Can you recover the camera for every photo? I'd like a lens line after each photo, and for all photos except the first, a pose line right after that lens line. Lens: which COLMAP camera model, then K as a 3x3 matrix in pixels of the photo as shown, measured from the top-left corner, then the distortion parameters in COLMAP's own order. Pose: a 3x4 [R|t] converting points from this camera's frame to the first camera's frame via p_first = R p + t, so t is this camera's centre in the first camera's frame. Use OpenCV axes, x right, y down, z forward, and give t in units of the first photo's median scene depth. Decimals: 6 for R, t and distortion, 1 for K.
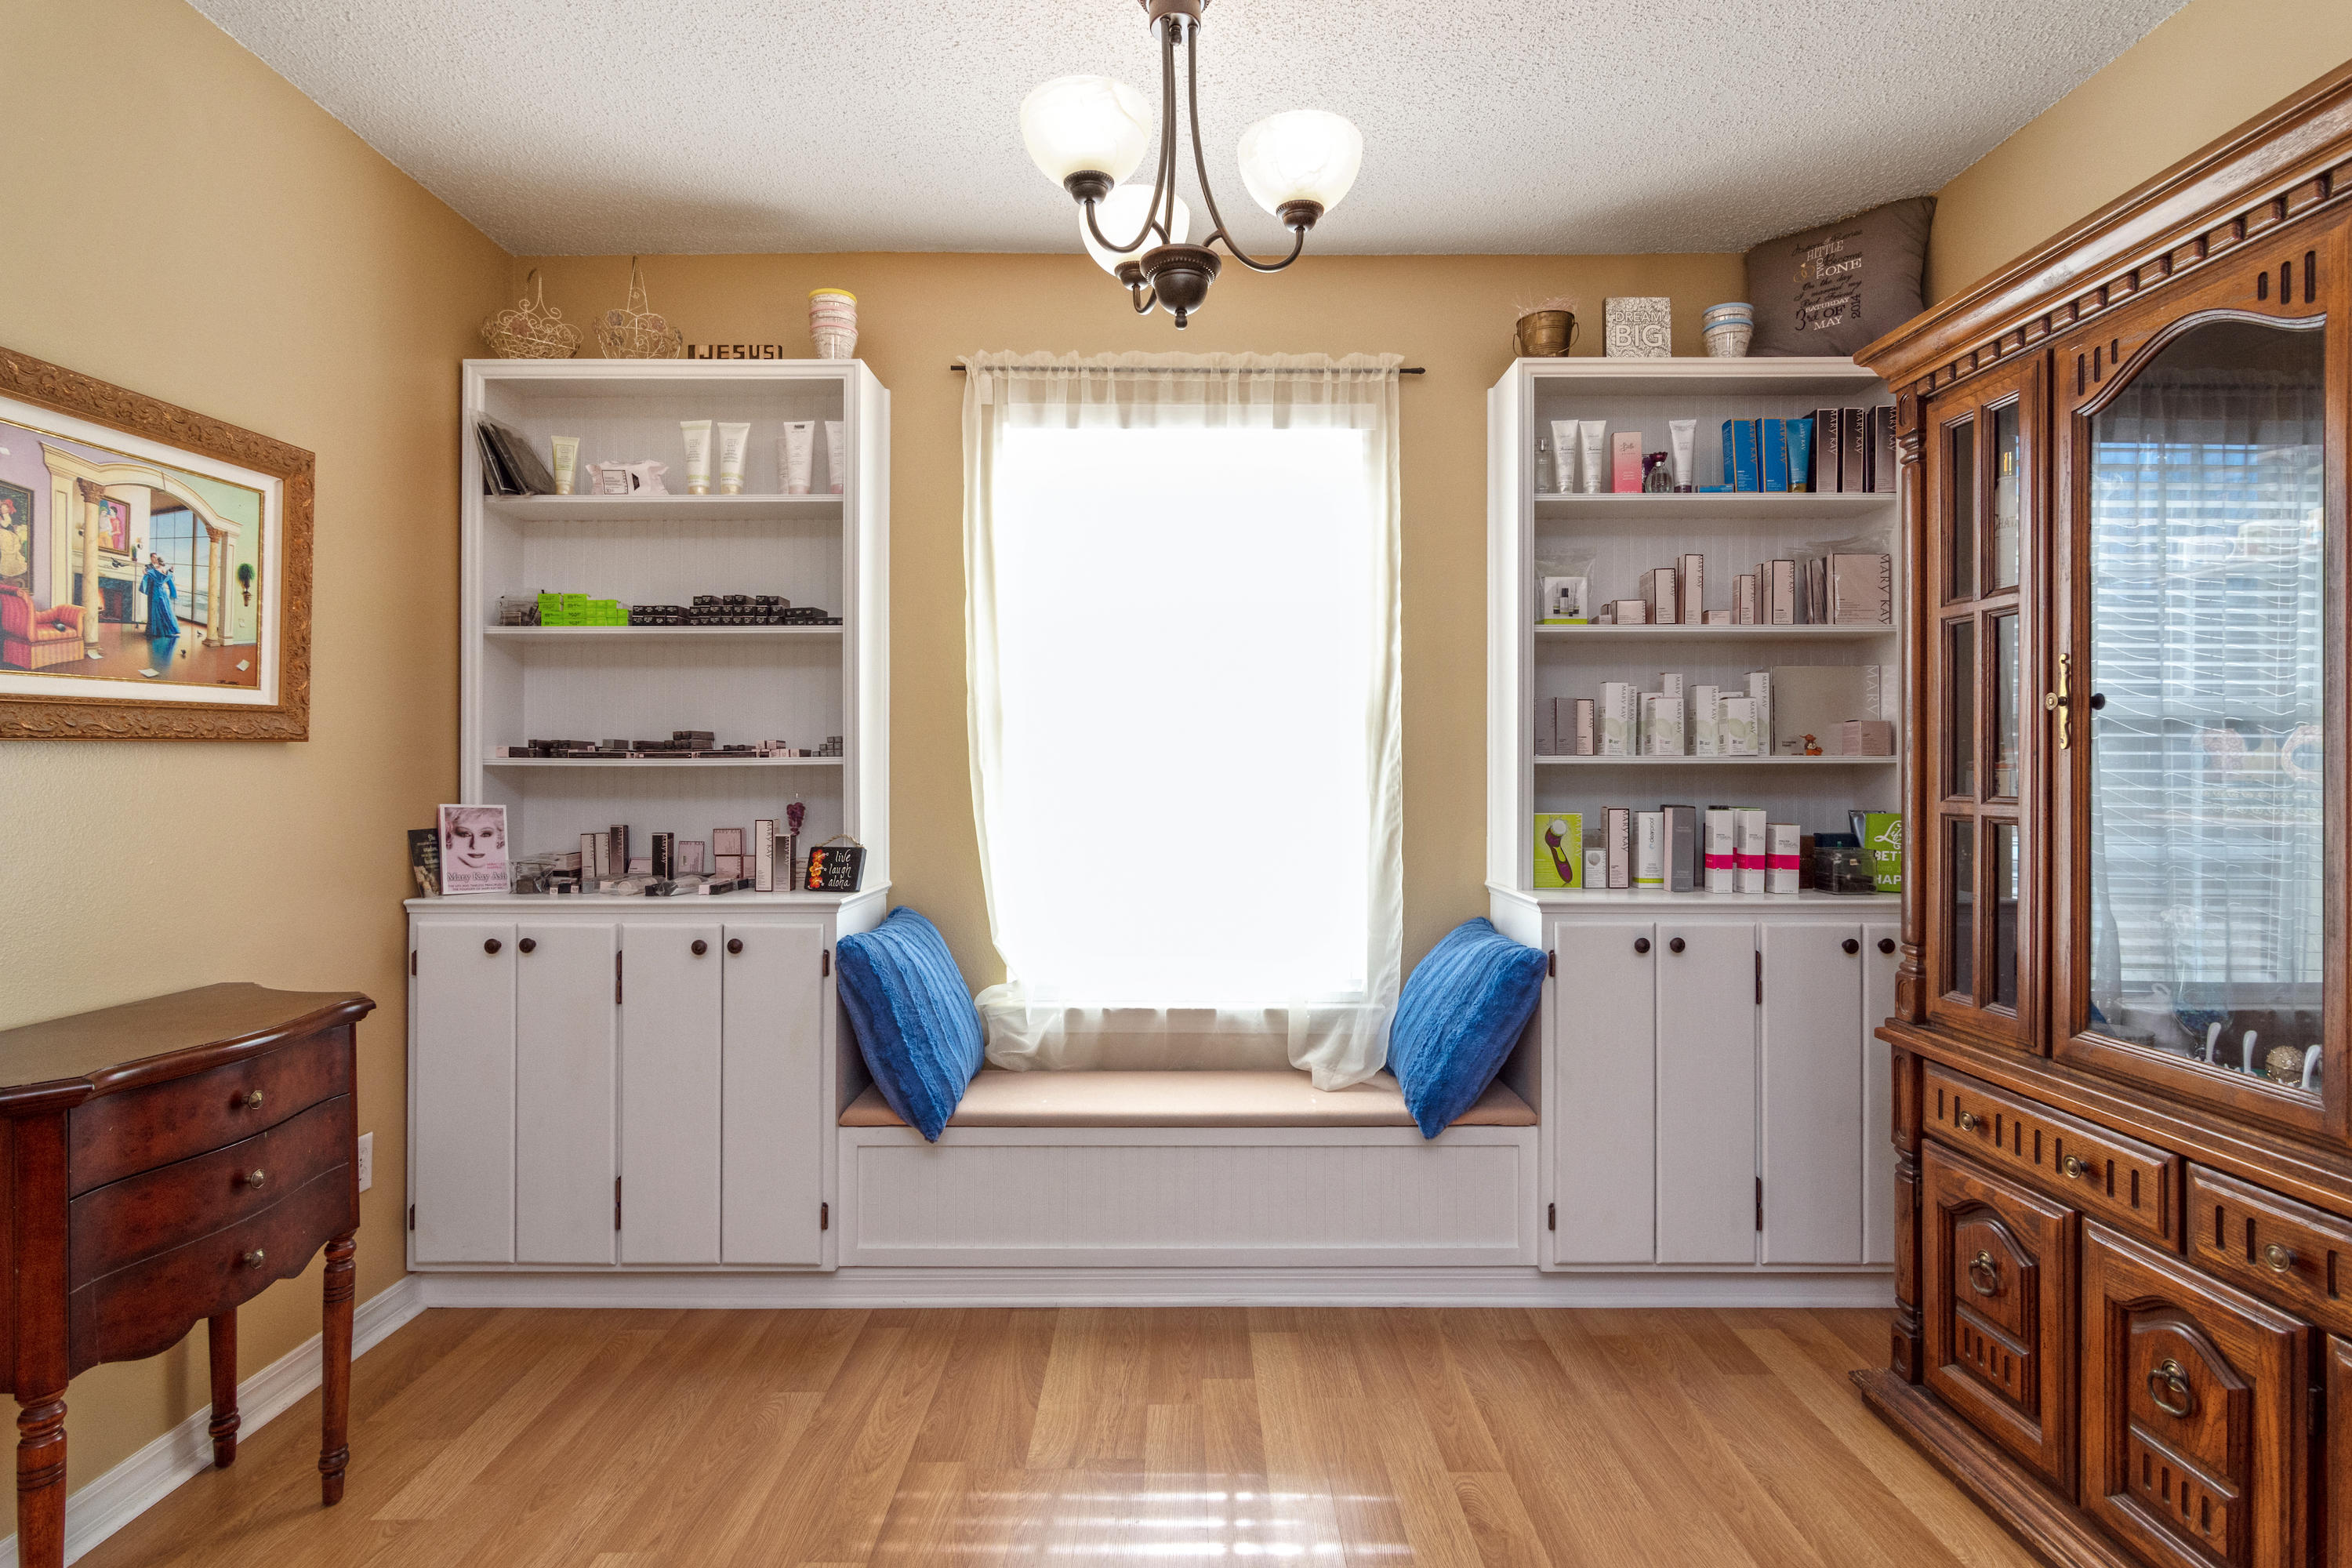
lens RADIAL K [[1161.8, 0, 1189.6], [0, 1161.8, 759.7], [0, 0, 1]] dist [-0.001276, 0.001303]
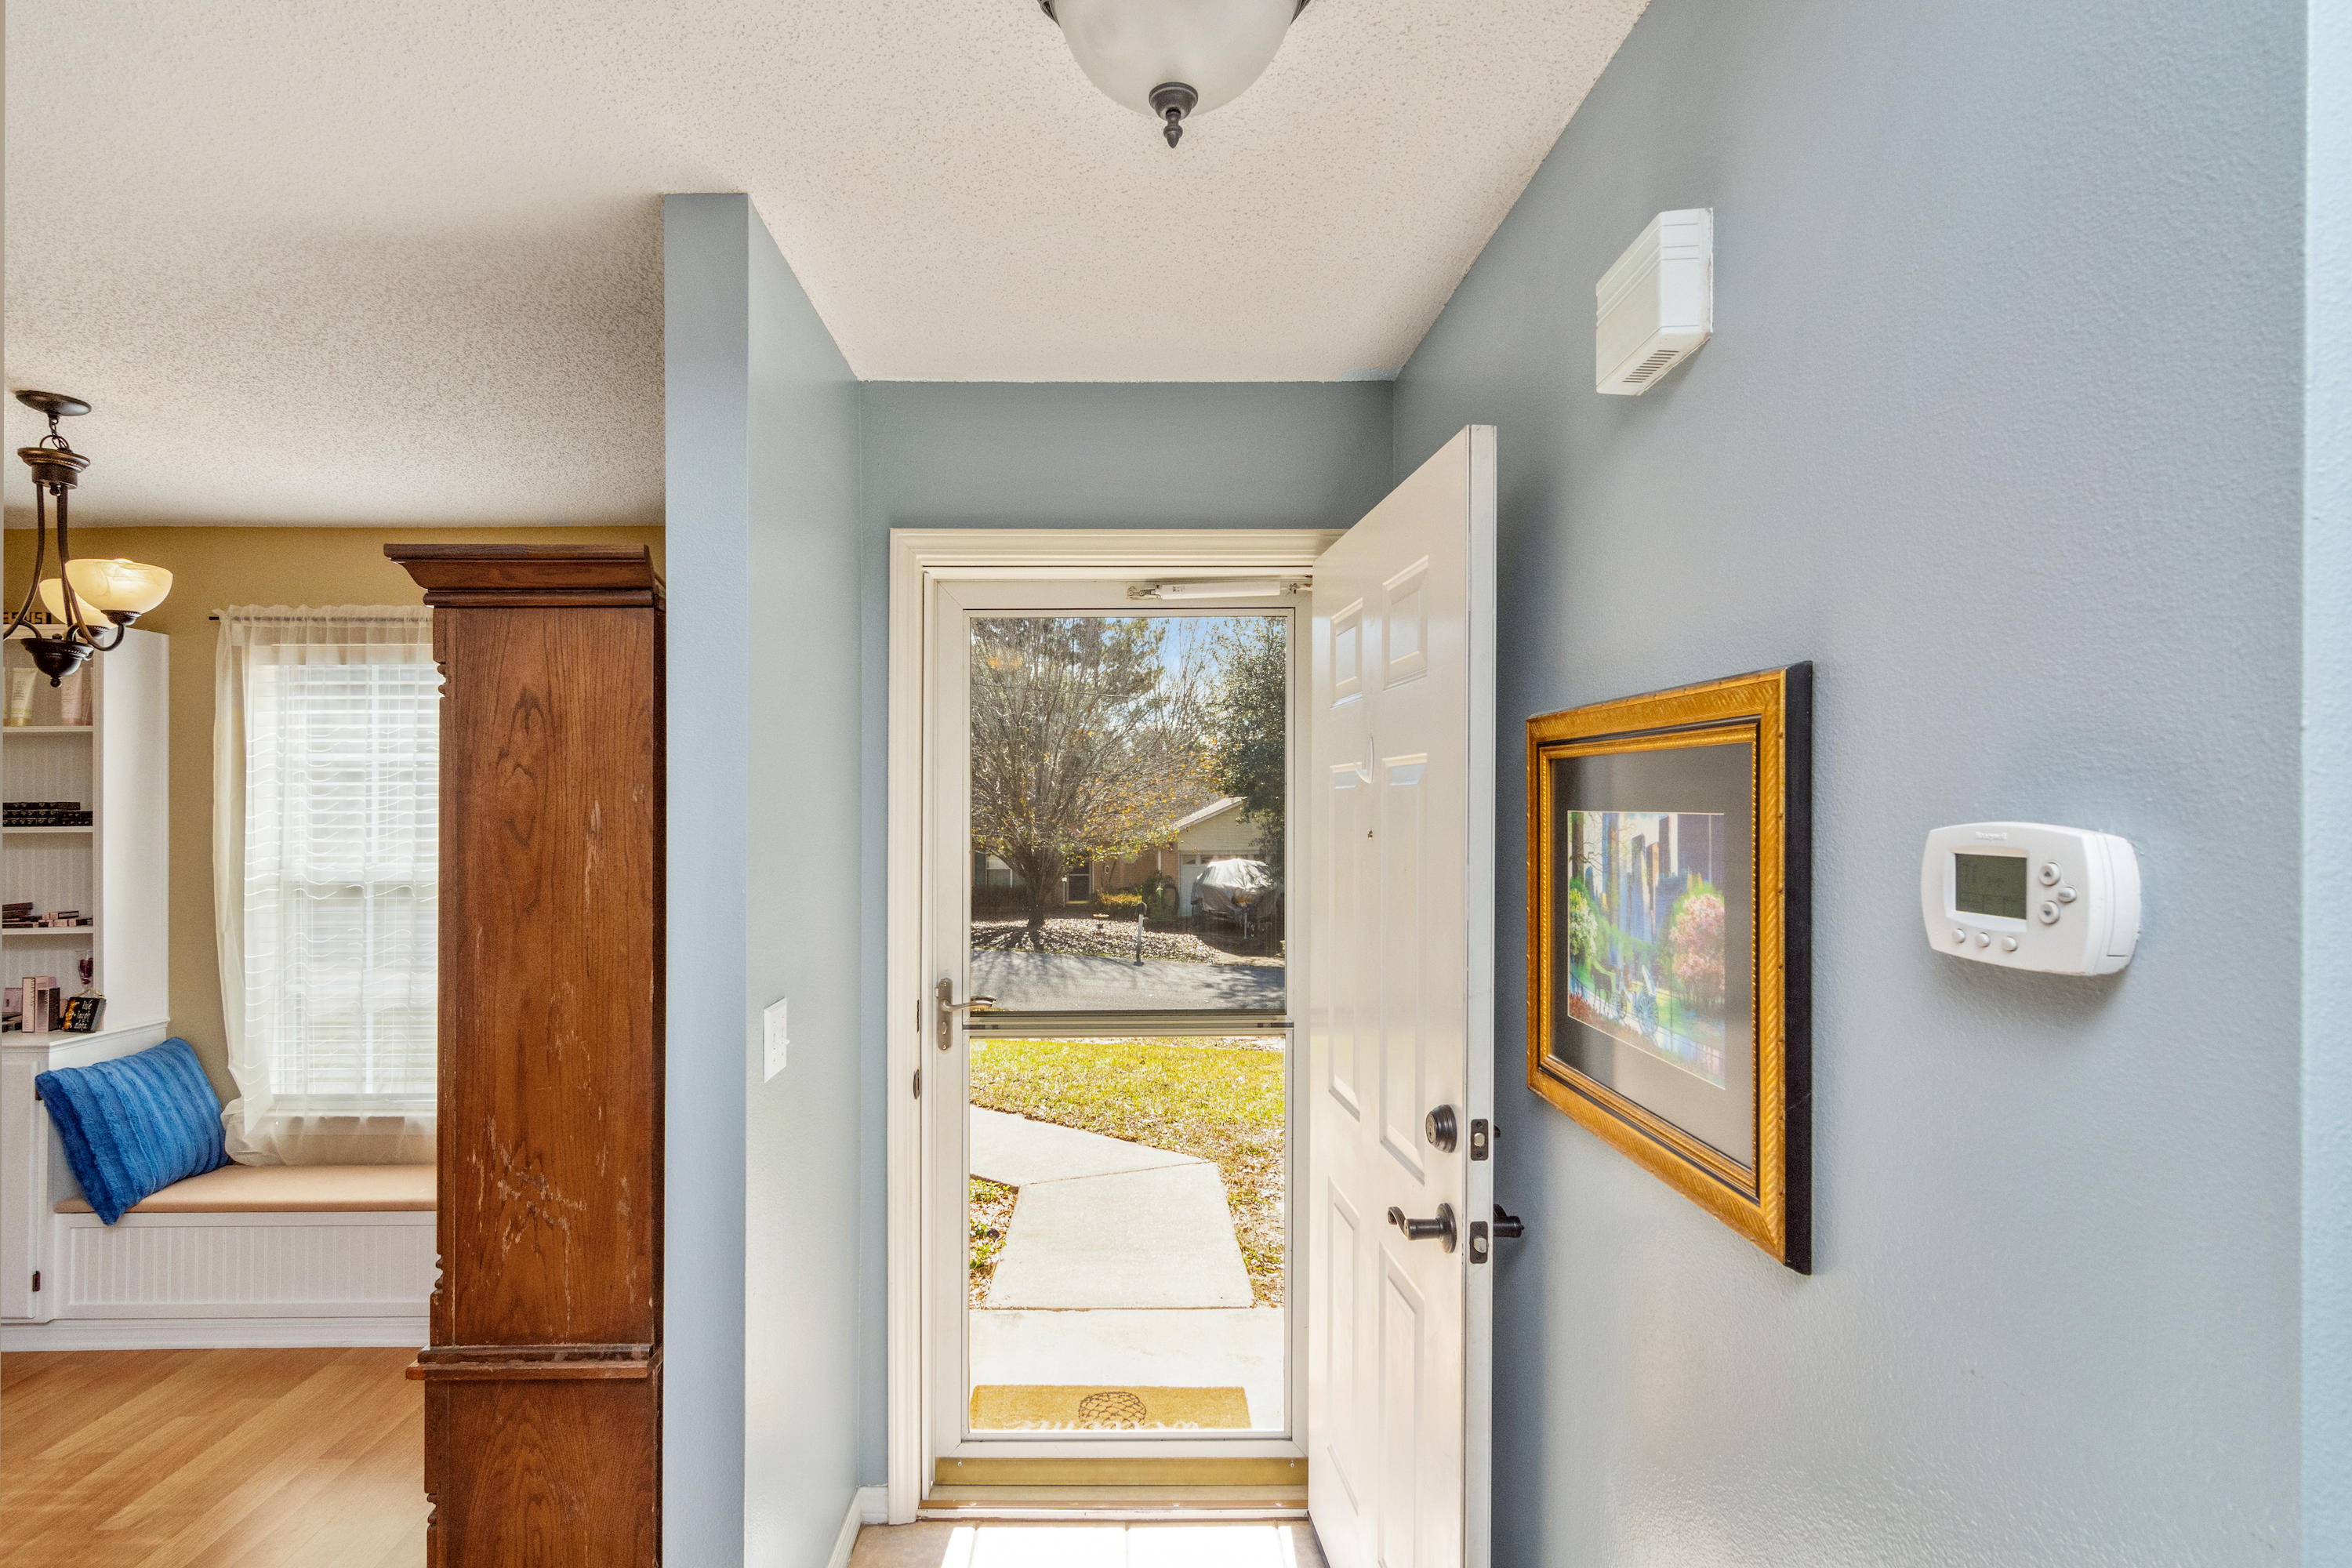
lens RADIAL K [[1161.8, 0, 1152.8], [0, 1161.8, 799.9], [0, 0, 1]] dist [-0.001276, 0.001303]
pose [[0.999818, -0.010218, -0.016088, 0.877601], [0.010258, 0.999945, 0.002389, -0.131816], [0.016063, -0.002553, 0.999868, -0.275646]]
